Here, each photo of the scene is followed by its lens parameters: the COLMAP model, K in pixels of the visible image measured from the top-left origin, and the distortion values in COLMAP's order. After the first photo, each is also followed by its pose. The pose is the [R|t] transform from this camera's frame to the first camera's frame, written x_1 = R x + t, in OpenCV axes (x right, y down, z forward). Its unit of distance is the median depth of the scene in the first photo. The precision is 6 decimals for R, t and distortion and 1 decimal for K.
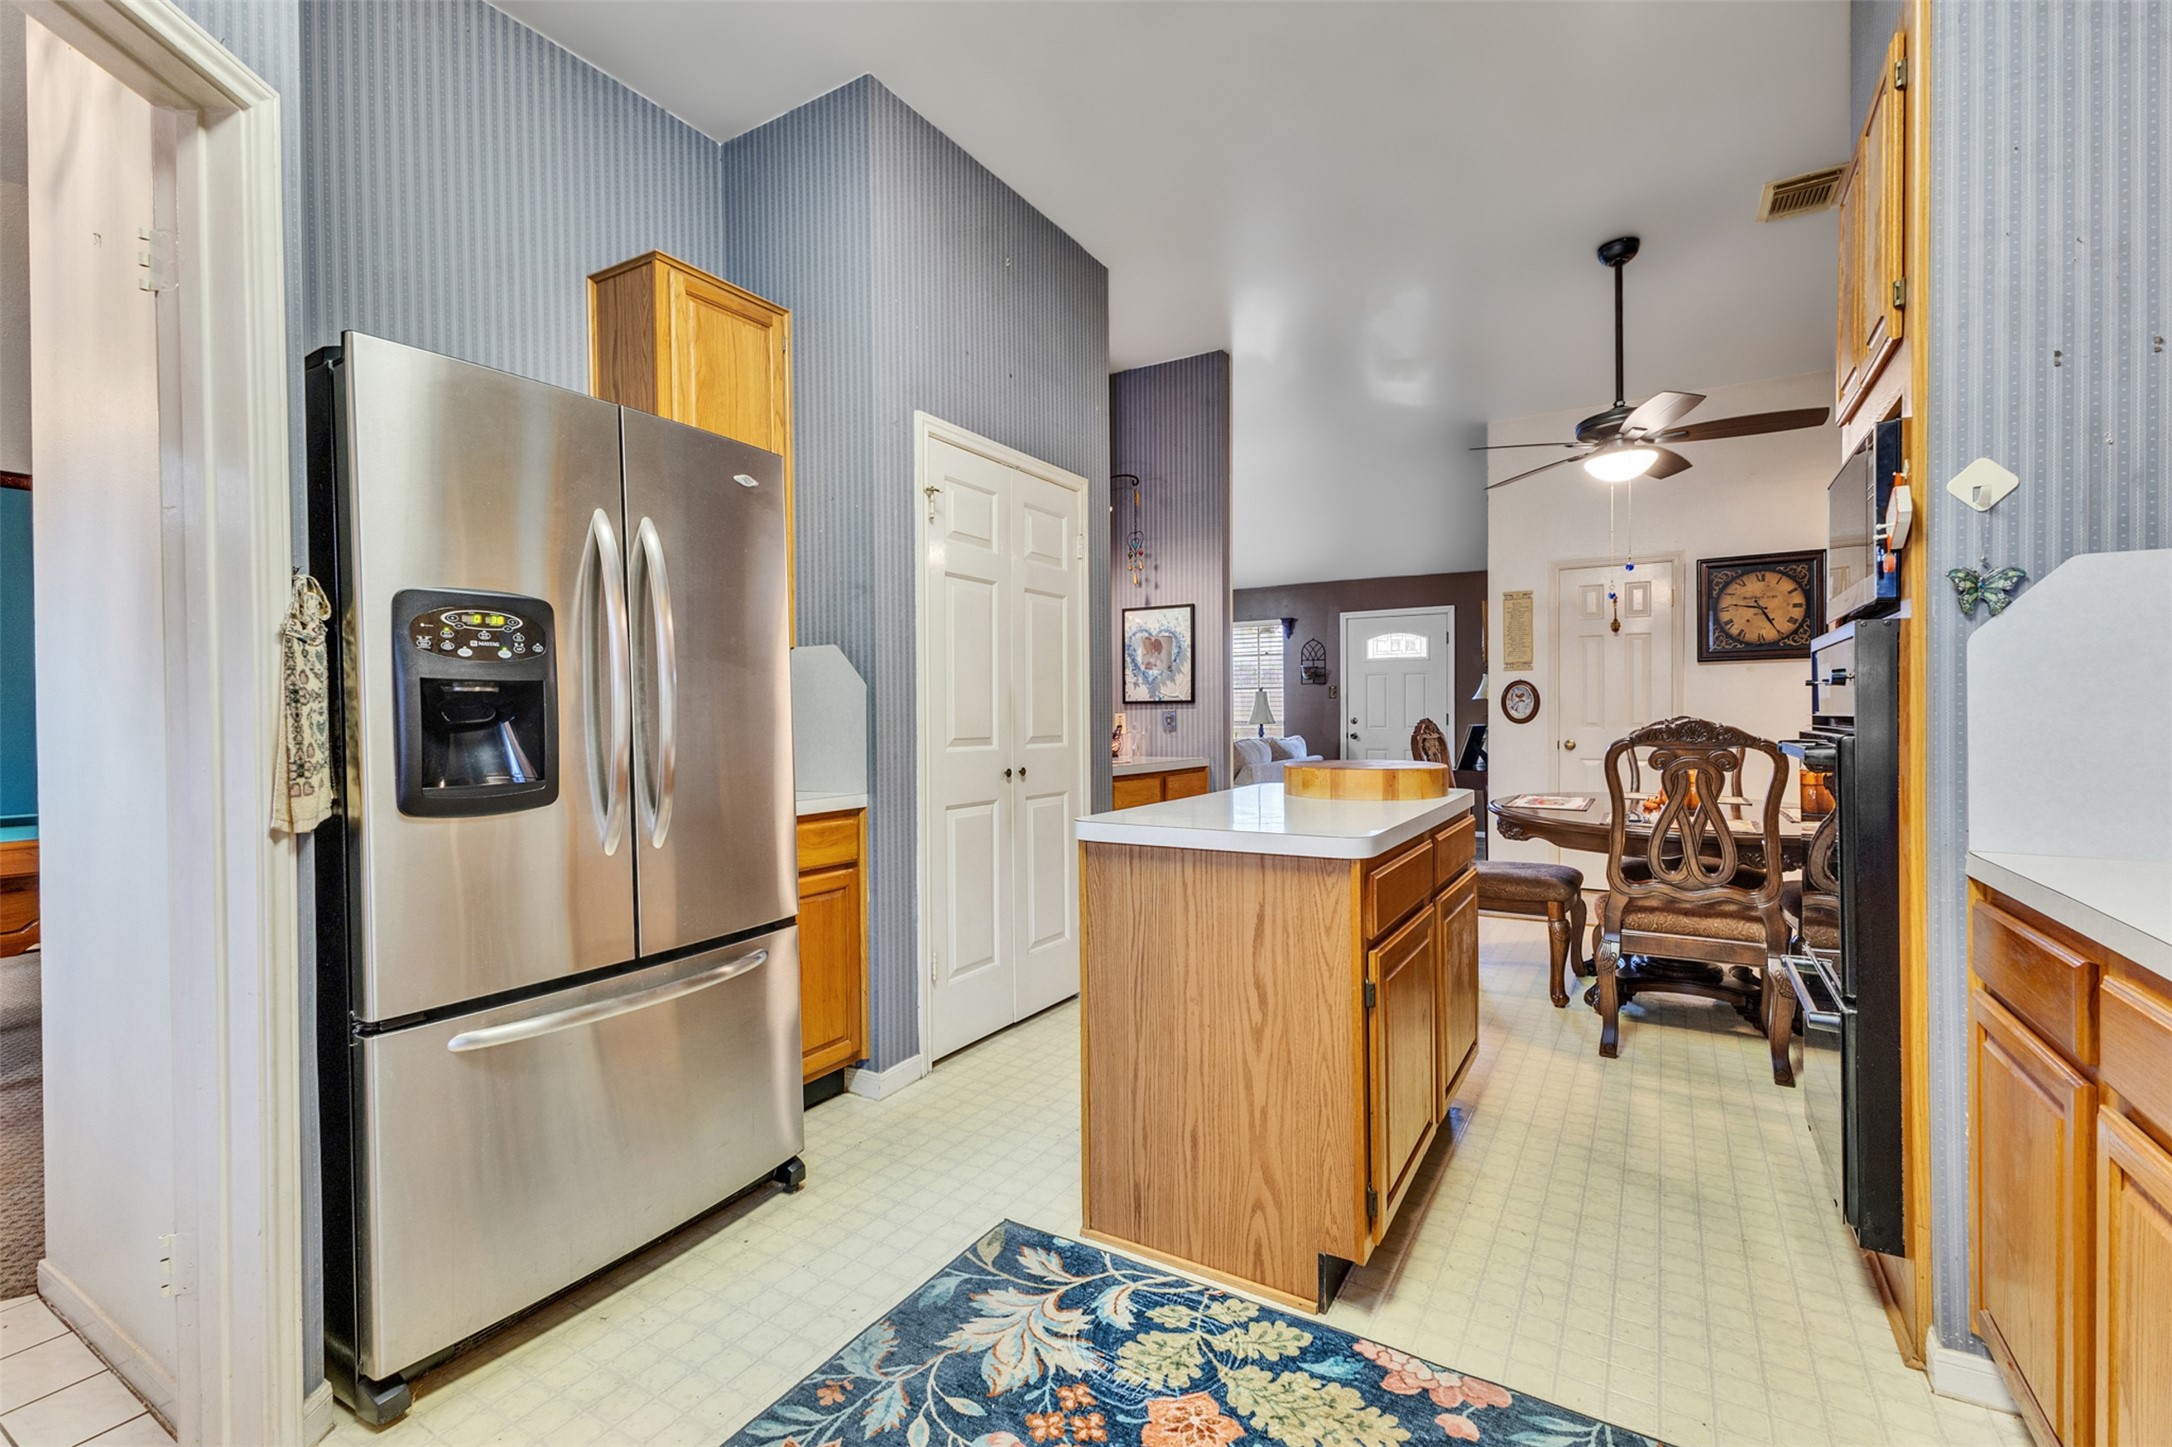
lens RADIAL K [[945.0, 0, 1087.3], [0, 945.0, 722.1], [0, 0, 1]] dist [0.013744, -0.000816]
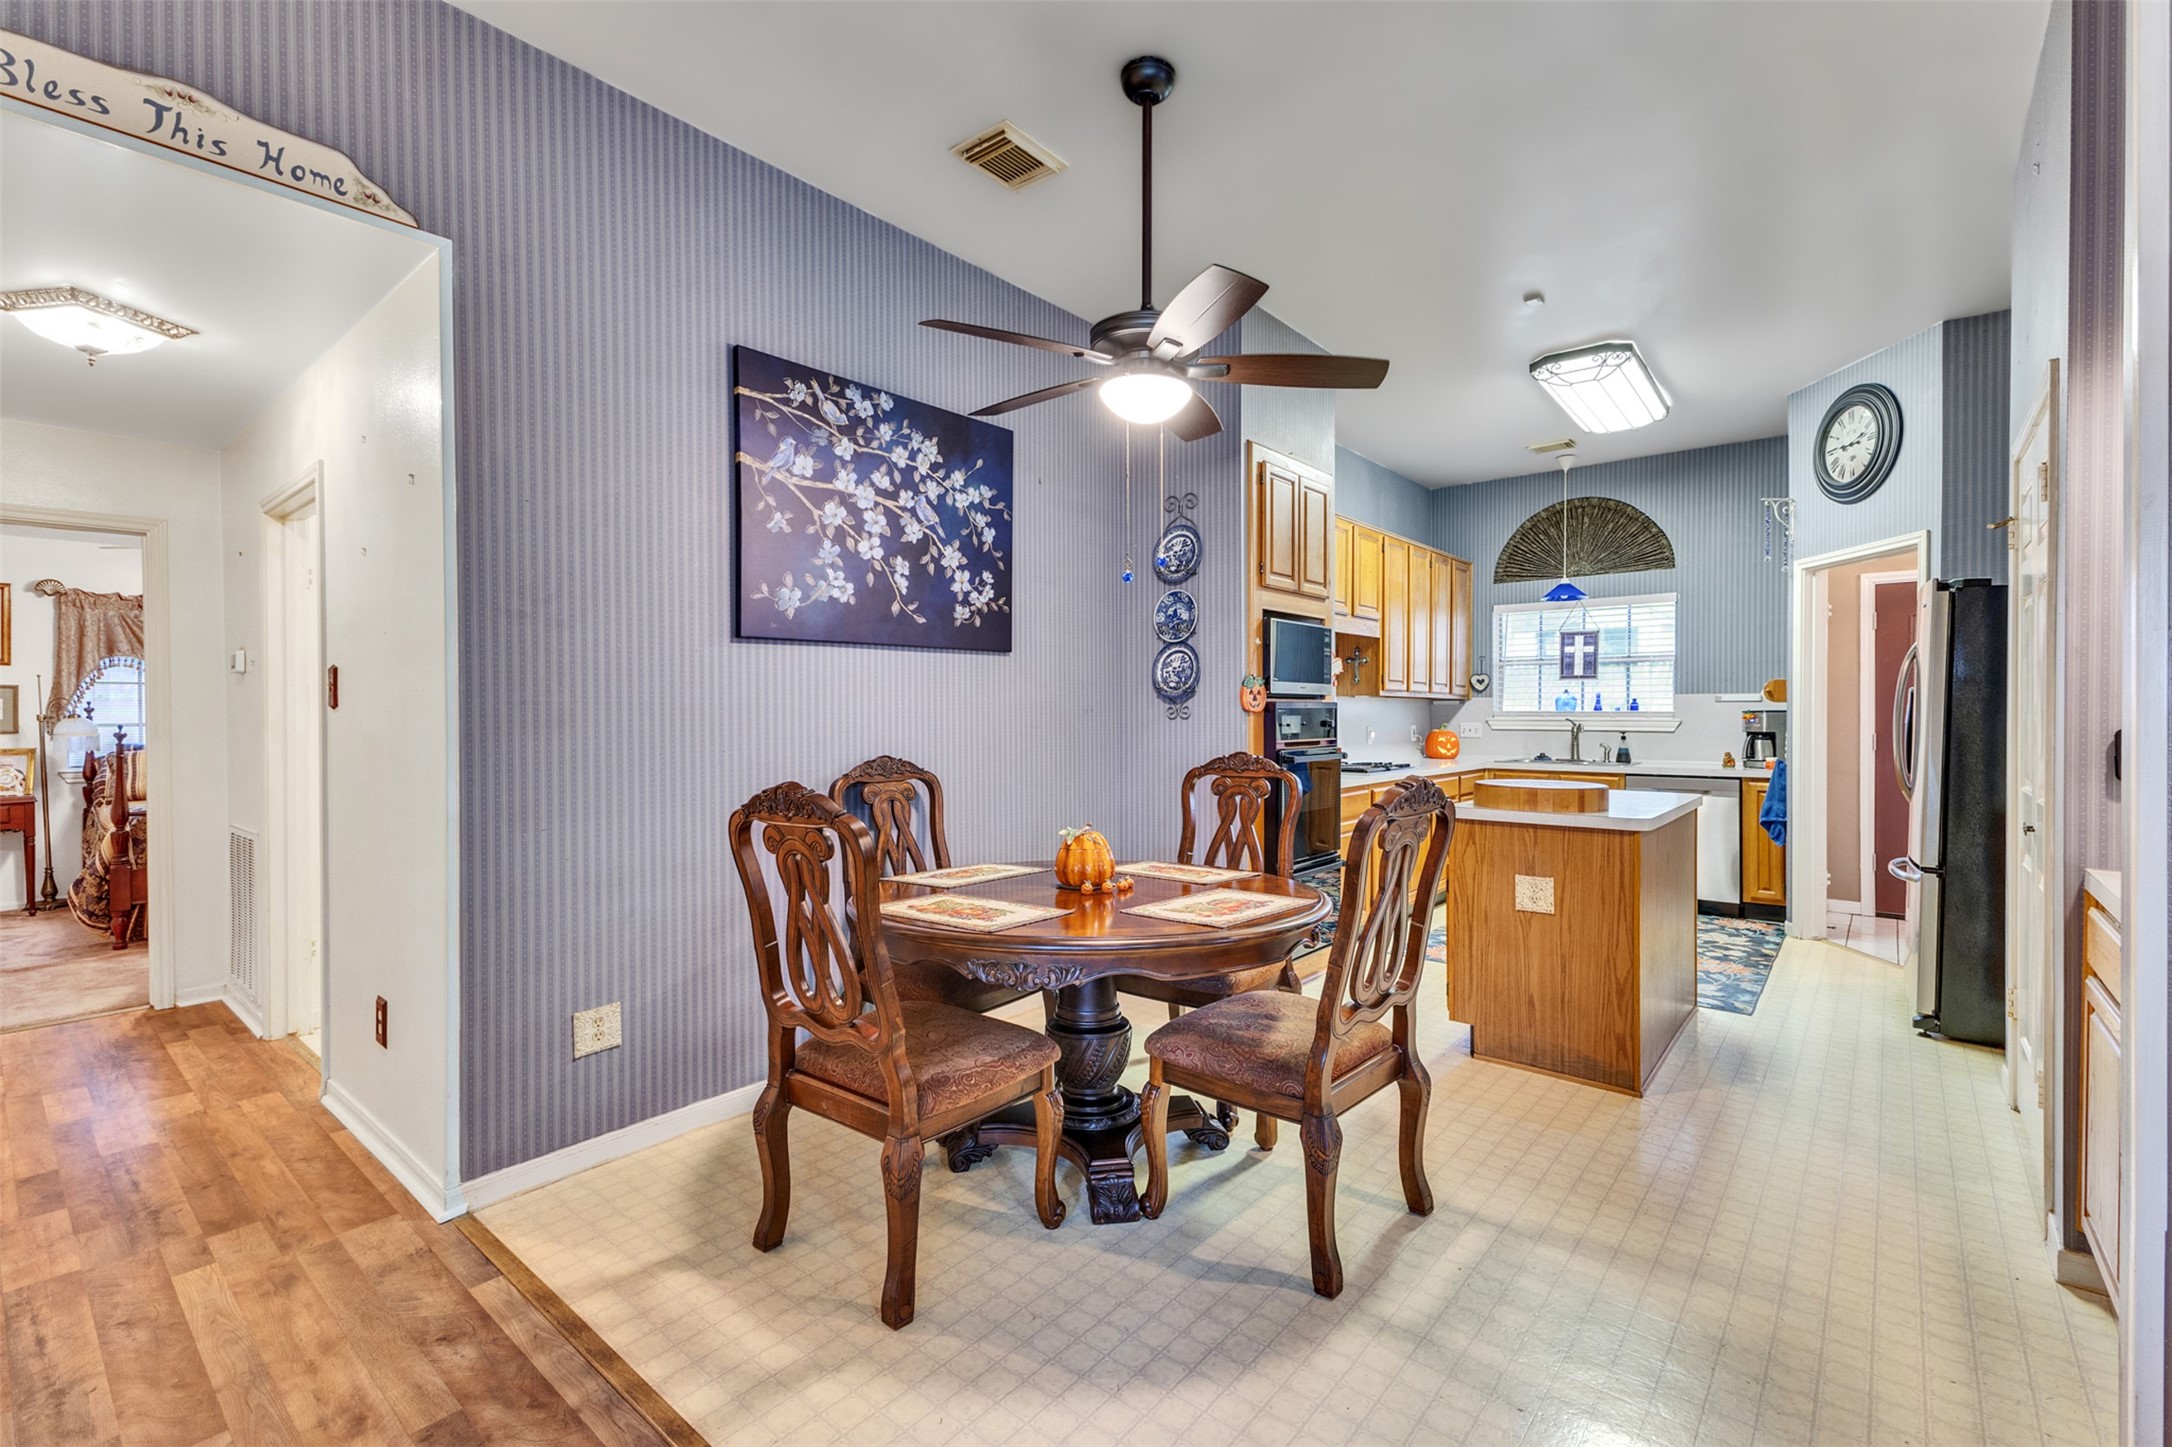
lens RADIAL K [[945.0, 0, 1080.4], [0, 945.0, 720.3], [0, 0, 1]] dist [0.013744, -0.000816]
pose [[-0.986419, 0.007423, 0.164079, 1.003046], [0.010364, 0.999800, 0.017079, -0.100814], [-0.163920, 0.018548, -0.986299, 3.418614]]
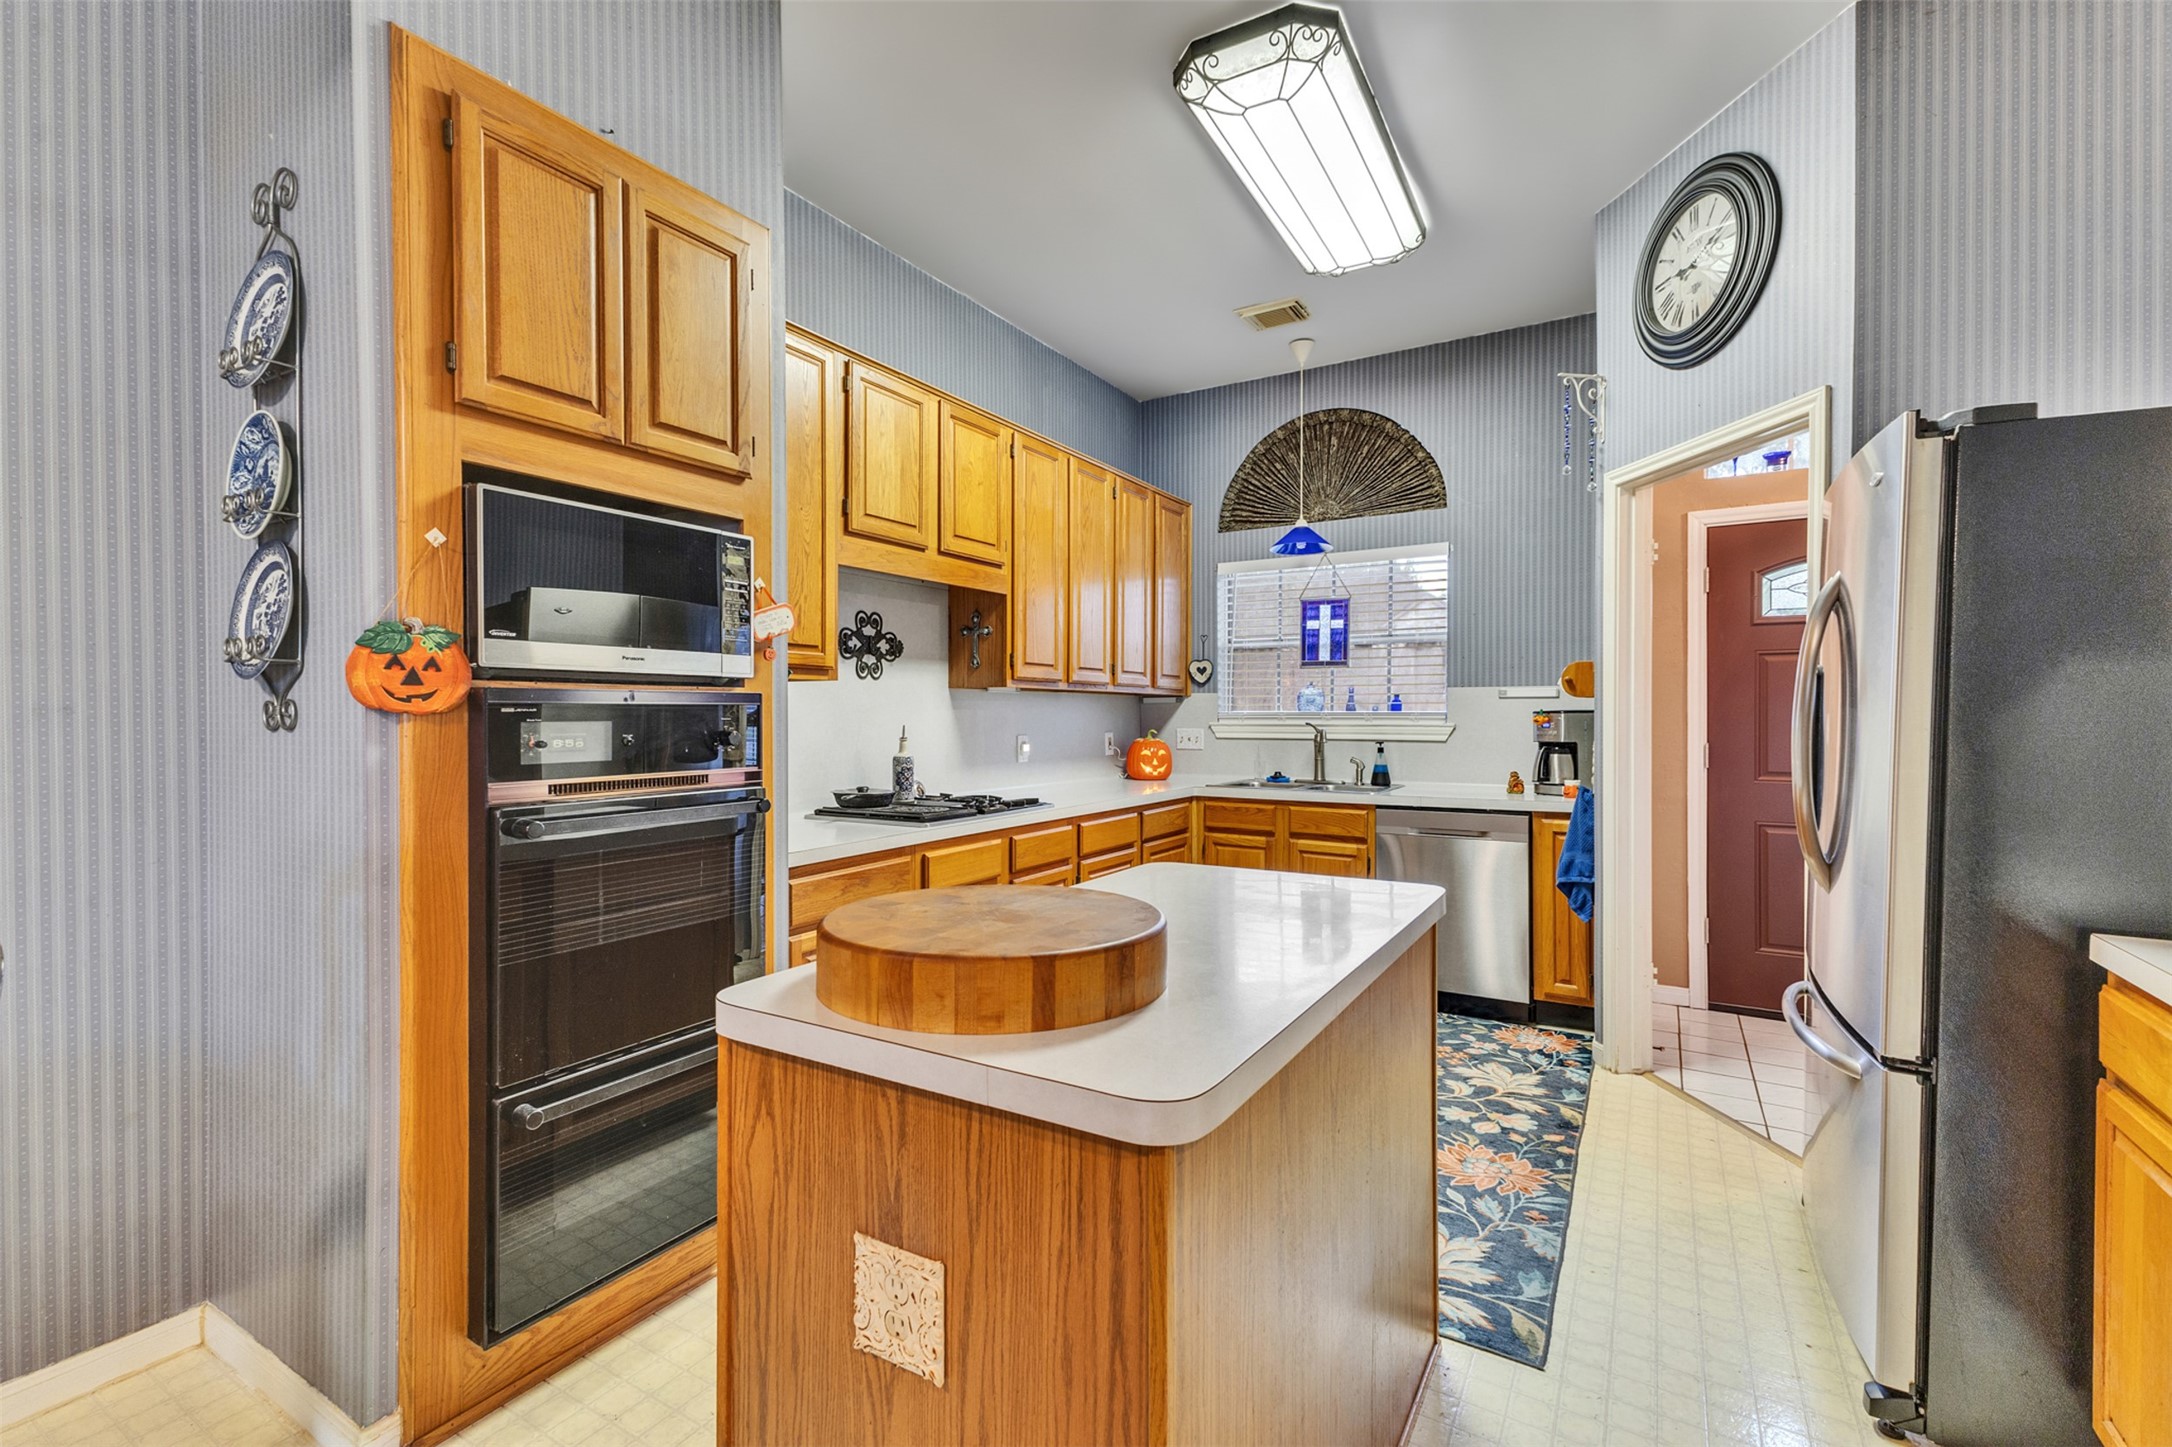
lens RADIAL K [[945.0, 0, 1086.5], [0, 945.0, 724.7], [0, 0, 1]] dist [0.013744, -0.000816]
pose [[-0.999937, 0.010239, 0.004544, 0.350955], [0.010331, 0.999732, 0.020704, -0.079659], [-0.004331, 0.020749, -0.999775, 2.085871]]
